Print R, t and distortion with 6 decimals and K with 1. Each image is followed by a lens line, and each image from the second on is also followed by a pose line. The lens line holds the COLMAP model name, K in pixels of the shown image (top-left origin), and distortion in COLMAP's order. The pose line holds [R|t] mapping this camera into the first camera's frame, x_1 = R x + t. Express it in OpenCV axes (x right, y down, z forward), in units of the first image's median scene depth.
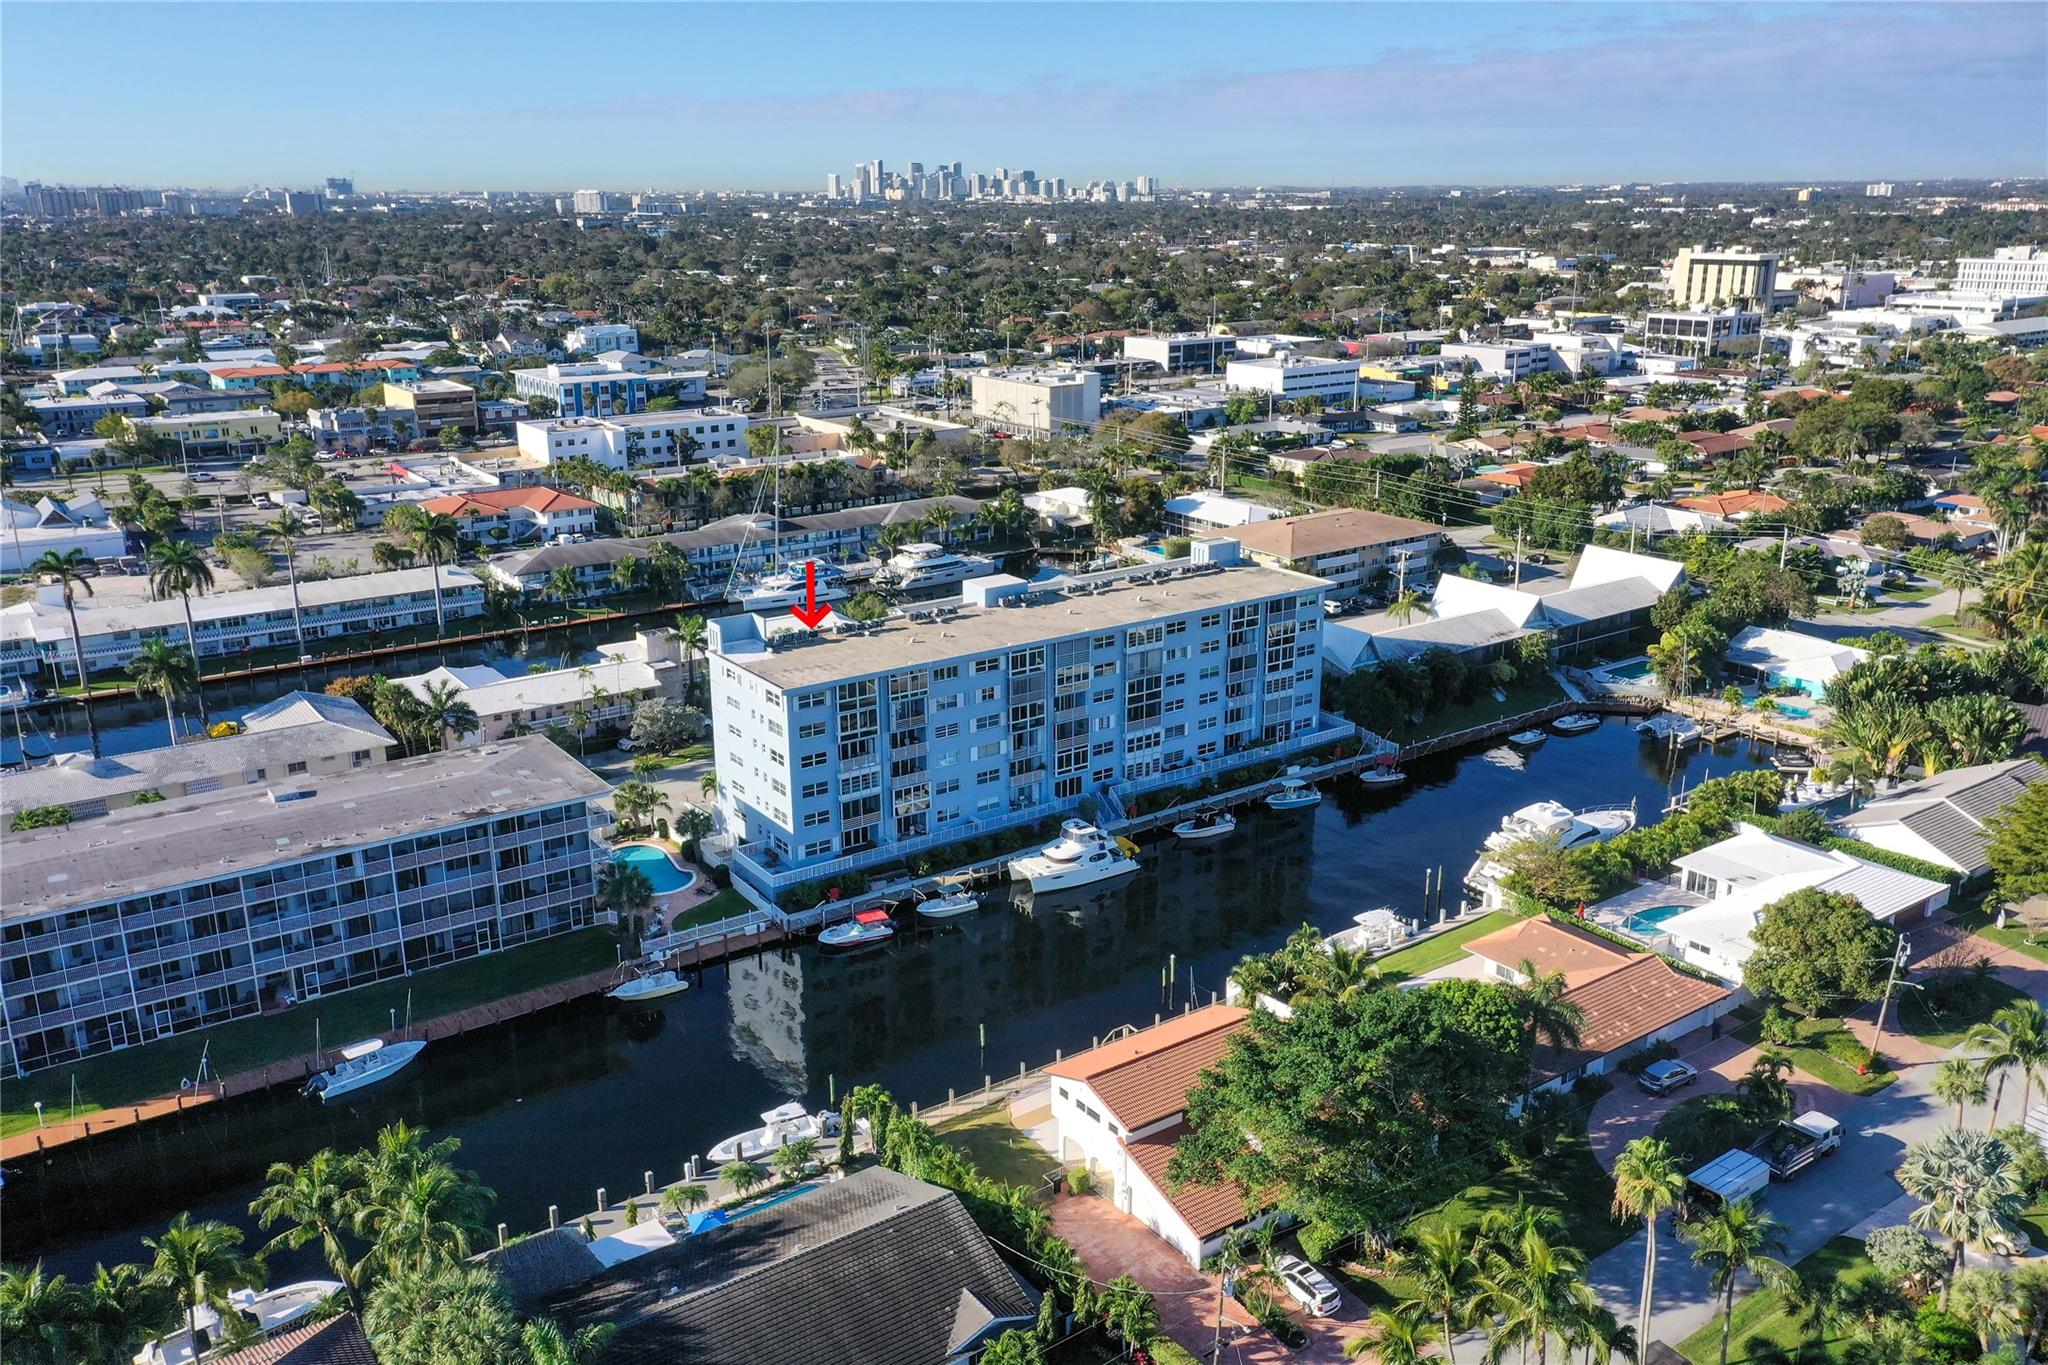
lens RADIAL K [[1613.2, 0, 1024.0], [0, 1613.2, 682.5], [0, 0, 1]] dist [0.015999, 0.009146]
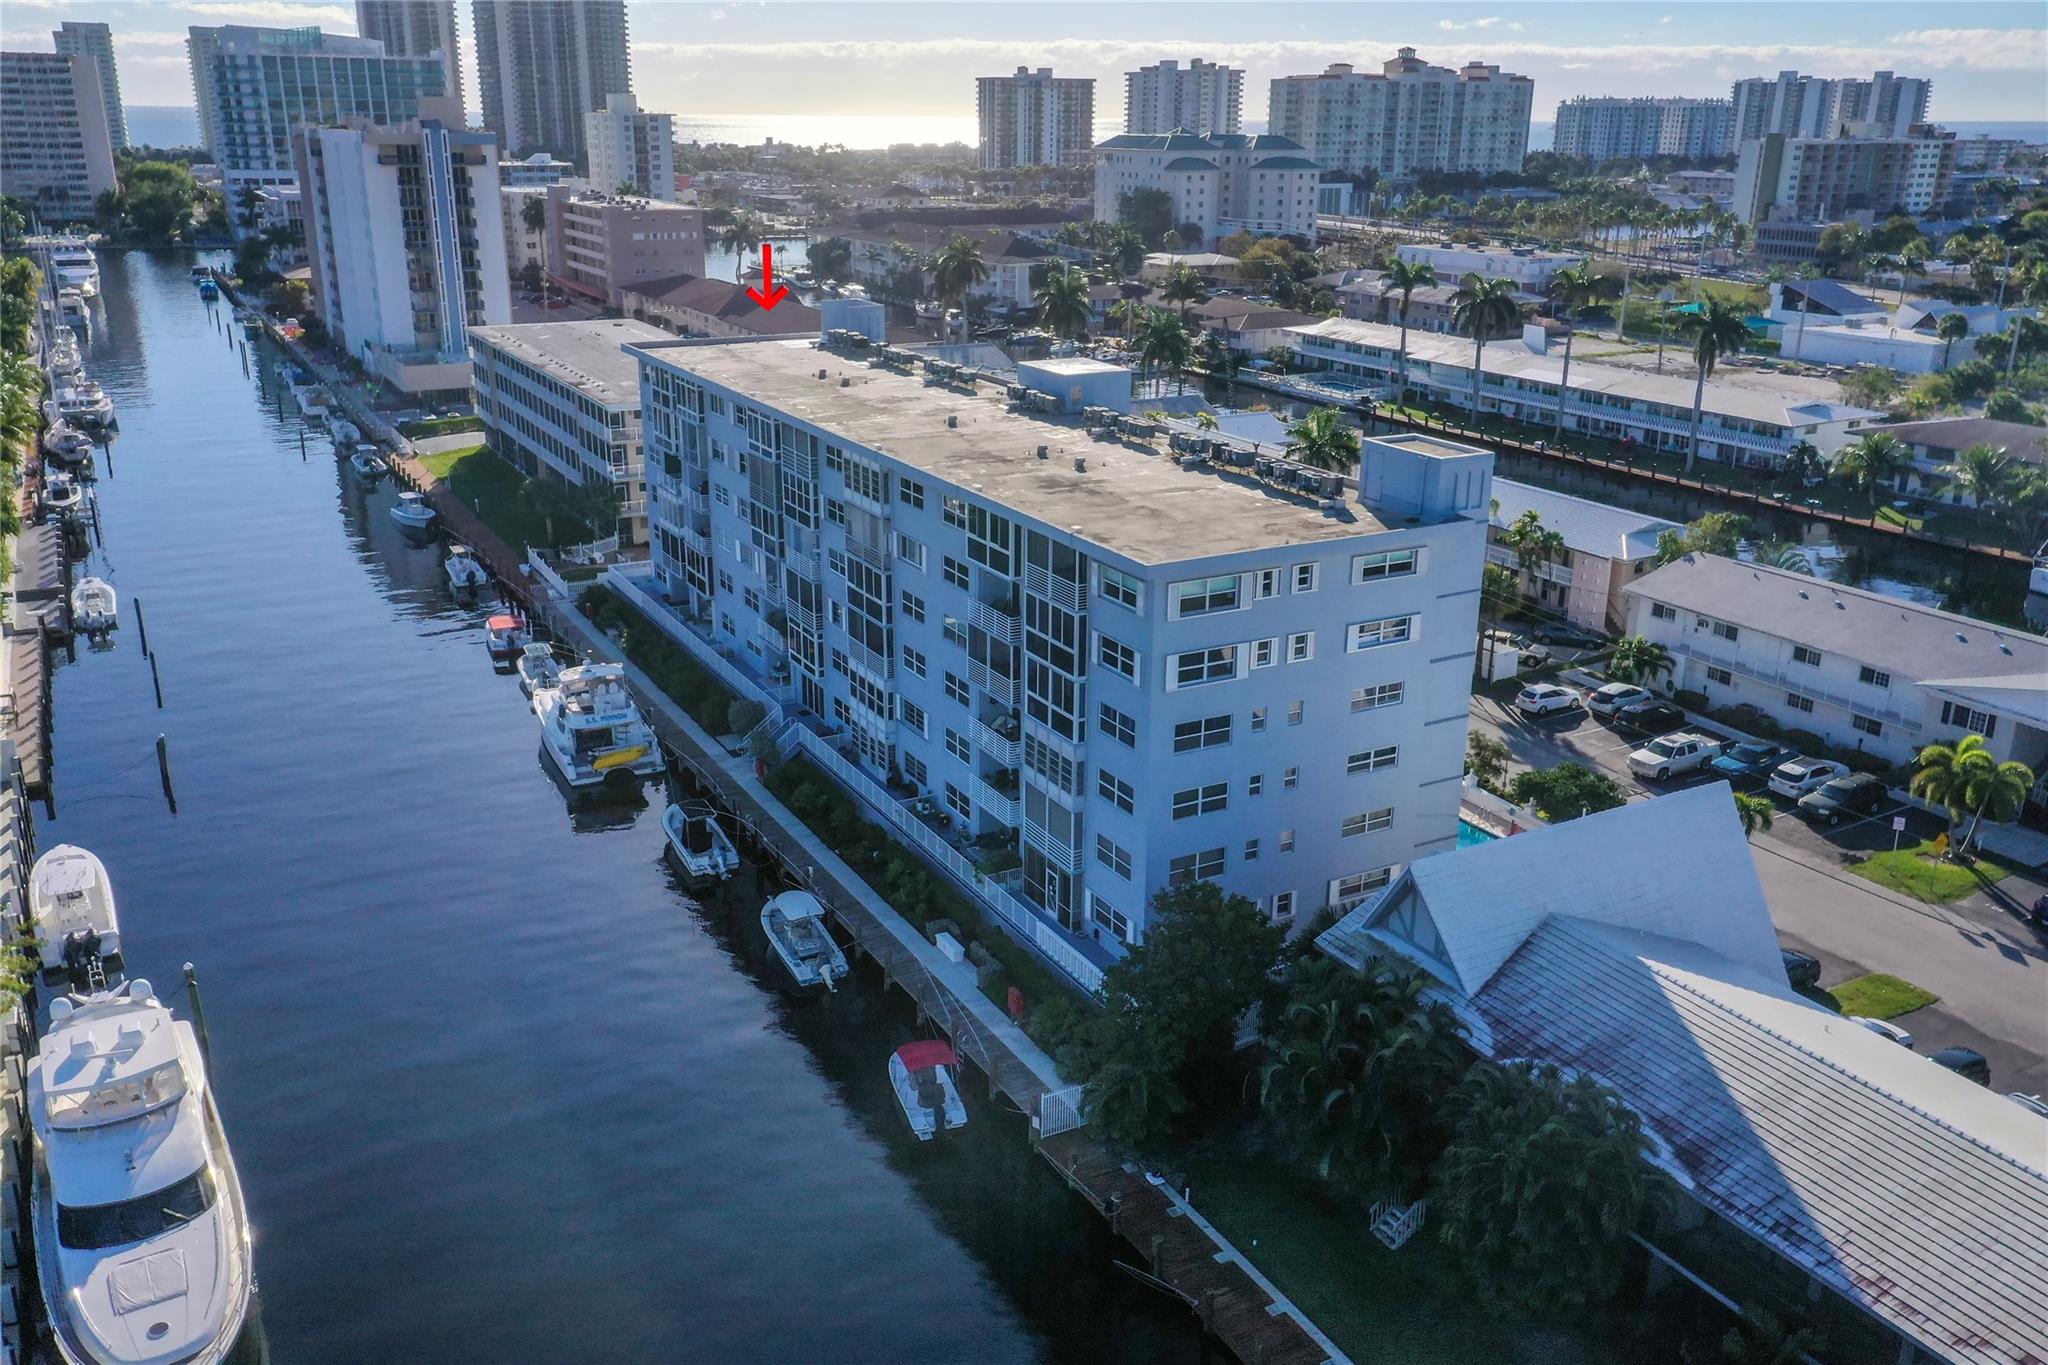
lens RADIAL K [[1647.0, 0, 1024.0], [0, 1647.0, 682.5], [0, 0, 1]] dist [0.022433, 0.001819]
pose [[-0.105892, 0.327139, -0.939024, 0.544336], [-0.295184, 0.891425, 0.343844, -0.155312], [0.949554, 0.313595, 0.002172, 1.031248]]
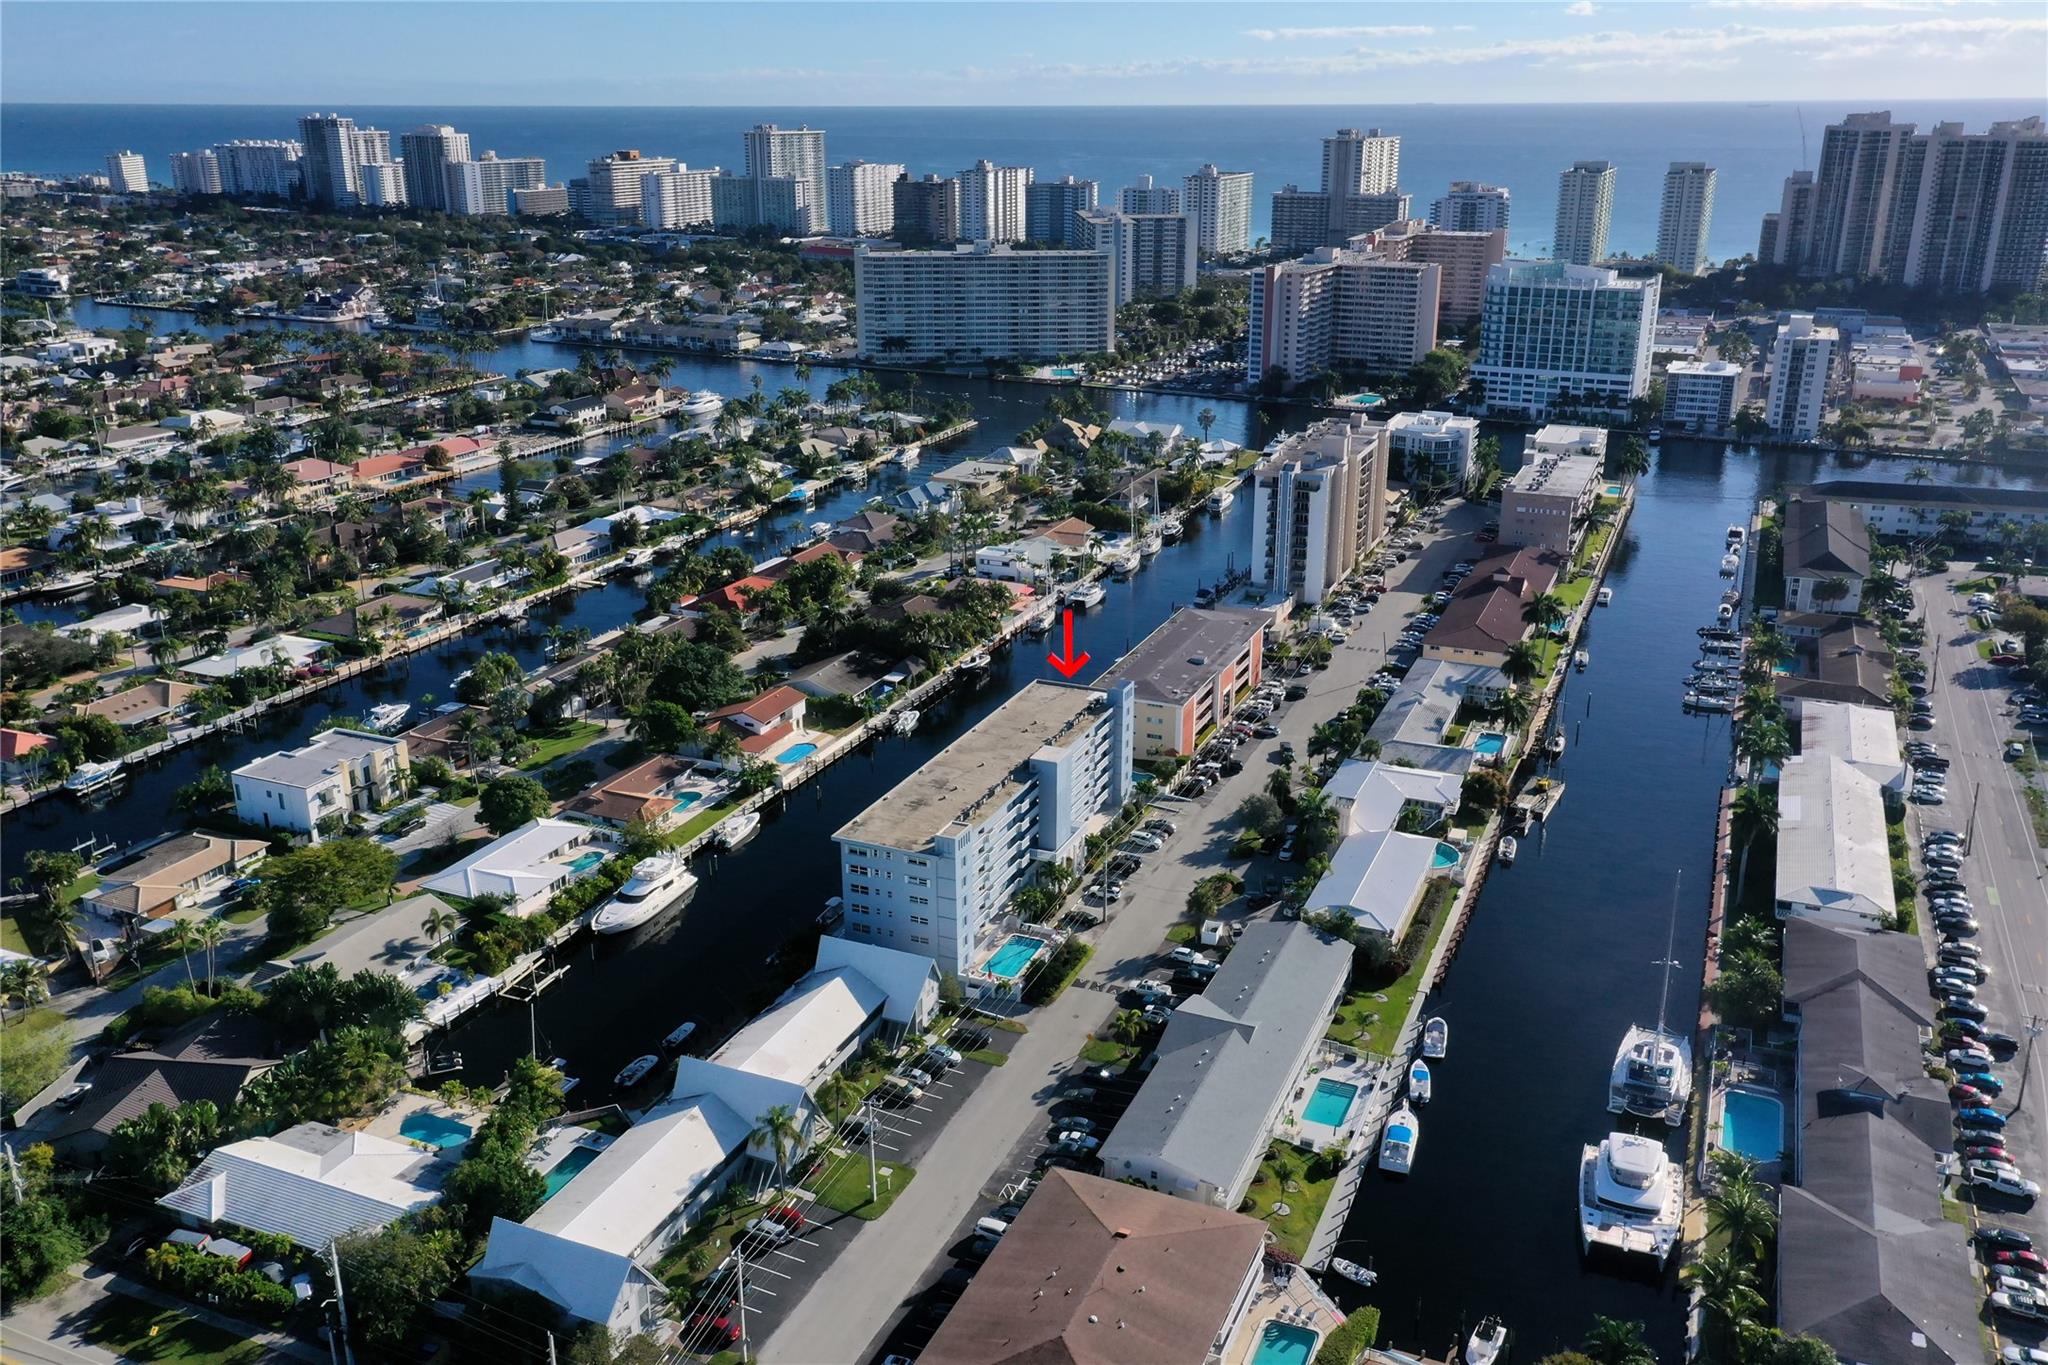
lens RADIAL K [[1647.0, 0, 1024.0], [0, 1647.0, 682.5], [0, 0, 1]] dist [0.022433, 0.001819]
pose [[-0.855675, 0.180673, -0.484951, 0.670428], [-0.140060, 0.821259, 0.553098, -0.885714], [0.498200, 0.541194, -0.677426, 1.920271]]
